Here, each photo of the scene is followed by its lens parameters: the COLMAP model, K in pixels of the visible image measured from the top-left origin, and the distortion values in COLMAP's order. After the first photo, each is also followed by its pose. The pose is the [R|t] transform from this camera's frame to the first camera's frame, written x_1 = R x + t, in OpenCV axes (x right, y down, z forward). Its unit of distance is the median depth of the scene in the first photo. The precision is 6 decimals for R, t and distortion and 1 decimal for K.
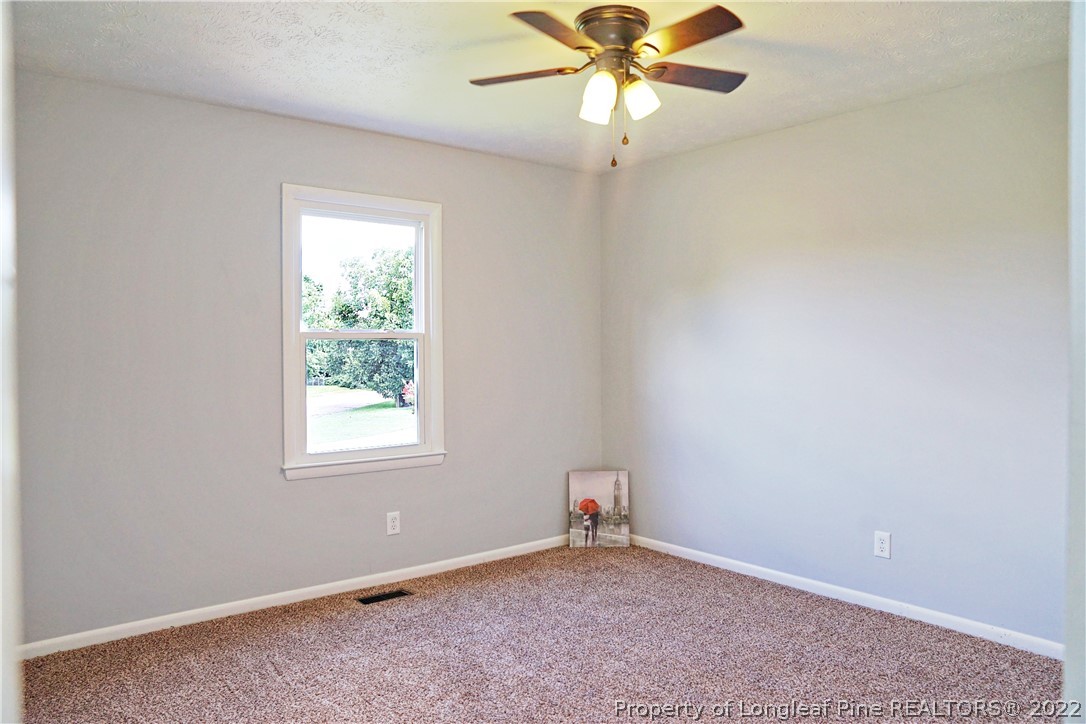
lens RADIAL K [[747.6, 0, 545.7], [0, 747.6, 363.4], [0, 0, 1]] dist [-0.127471, 0.091434]
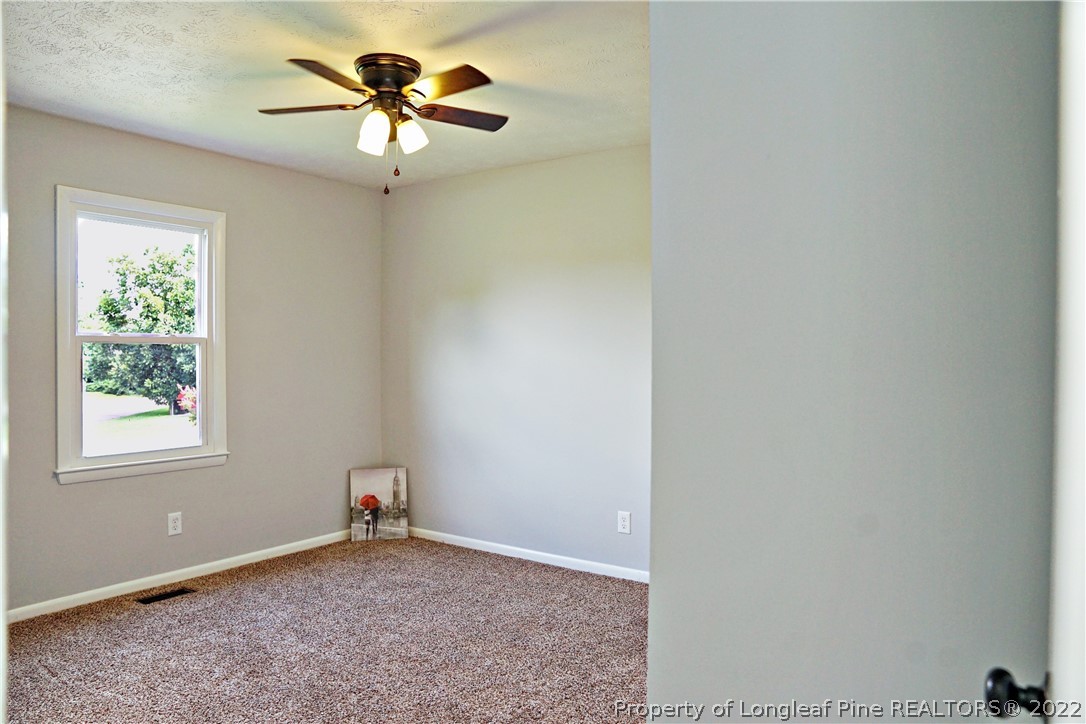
lens RADIAL K [[747.6, 0, 543.0], [0, 747.6, 362.0], [0, 0, 1]] dist [-0.127471, 0.091434]
pose [[0.962215, 0.003507, 0.272268, 0.010889], [-0.001129, 0.999960, -0.008893, 0.001728], [-0.272288, 0.008250, 0.962180, -0.115306]]
